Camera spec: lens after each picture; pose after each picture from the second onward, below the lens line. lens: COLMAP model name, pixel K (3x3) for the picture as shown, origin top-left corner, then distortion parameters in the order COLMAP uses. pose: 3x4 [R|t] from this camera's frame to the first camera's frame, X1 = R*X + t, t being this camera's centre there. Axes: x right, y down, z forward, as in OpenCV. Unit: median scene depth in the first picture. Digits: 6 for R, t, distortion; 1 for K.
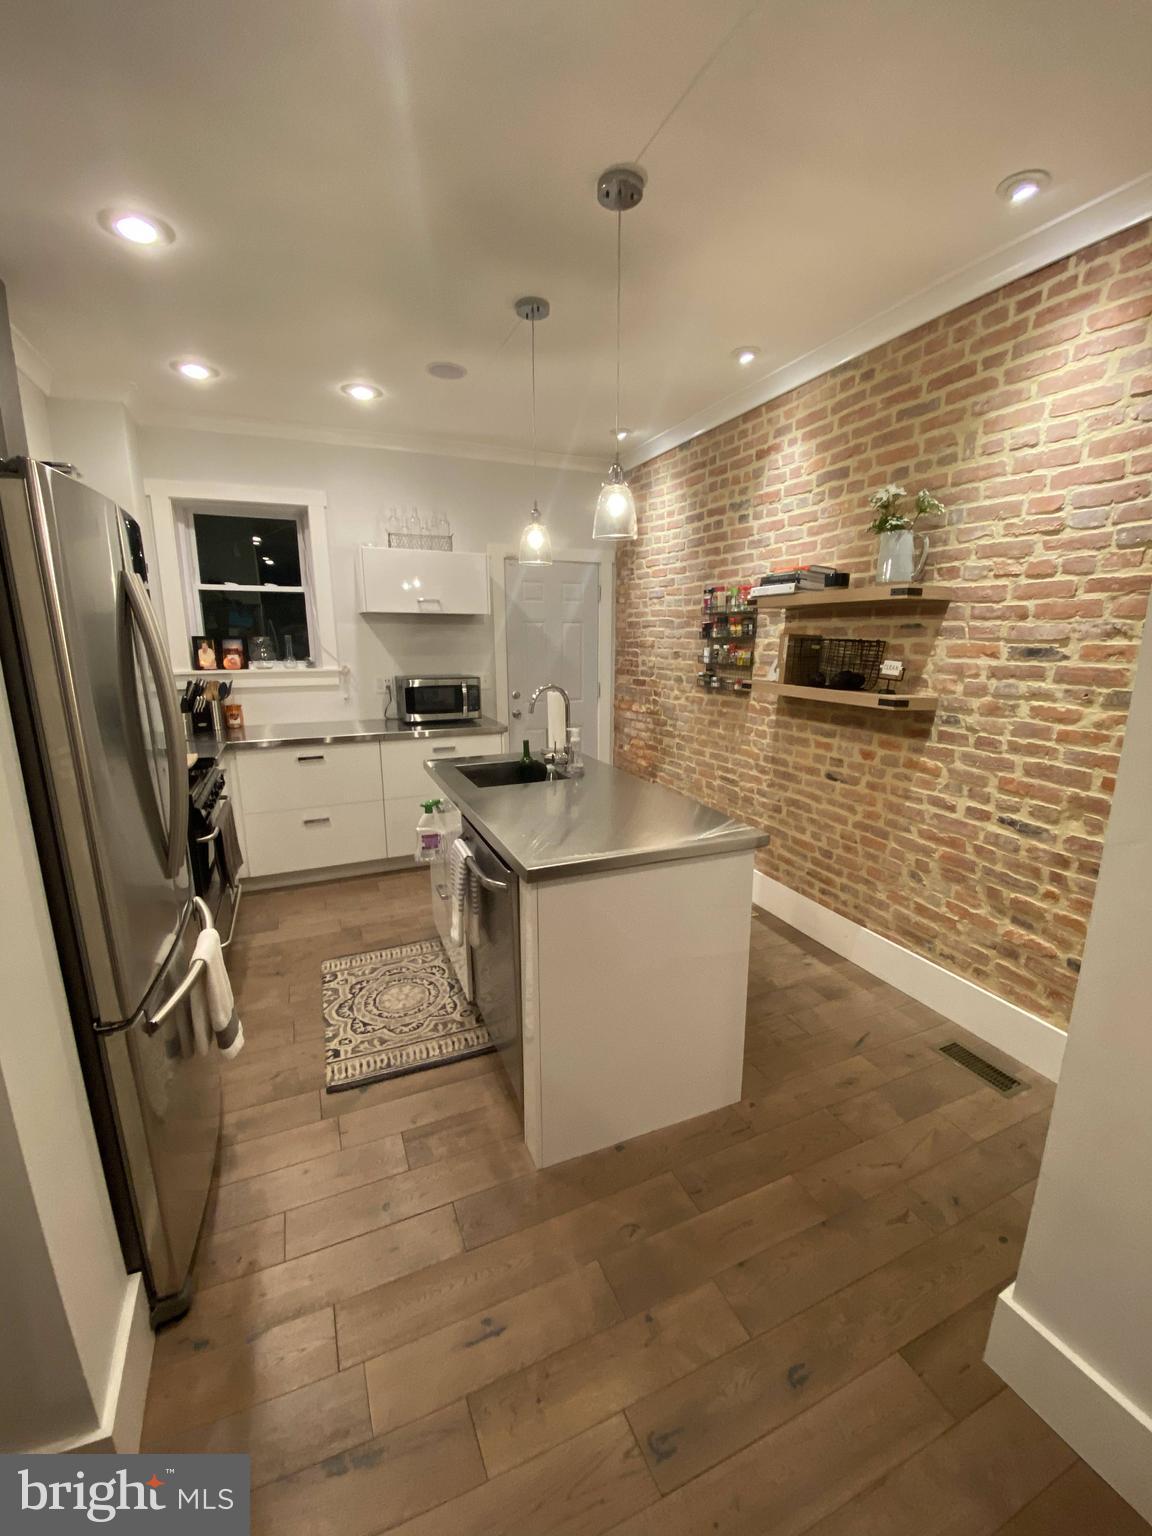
lens RADIAL K [[619.8, 0, 576.0], [0, 619.8, 768.0], [0, 0, 1]] dist [0.043173, -0.025854]
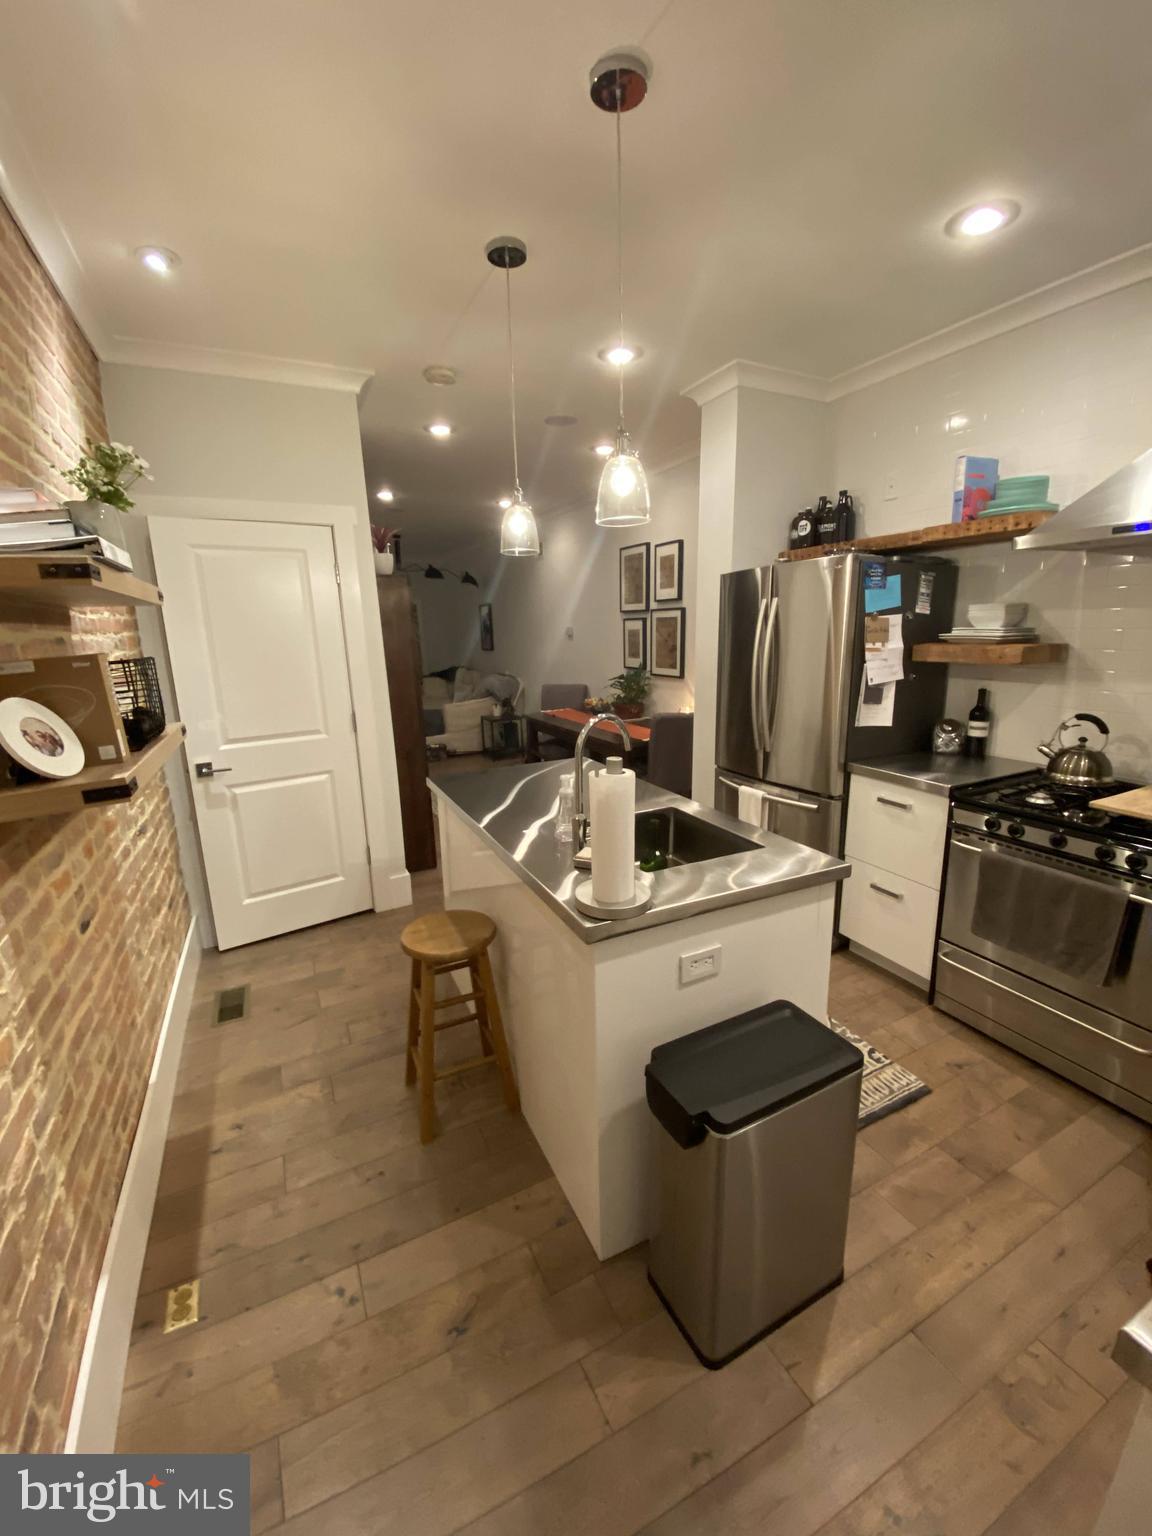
lens RADIAL K [[619.8, 0, 576.0], [0, 619.8, 768.0], [0, 0, 1]] dist [0.043173, -0.025854]
pose [[-0.998432, 0.036202, -0.042688, 0.013164], [0.014127, 0.900968, 0.433657, -0.409201], [0.054160, 0.432374, -0.900067, 1.753331]]
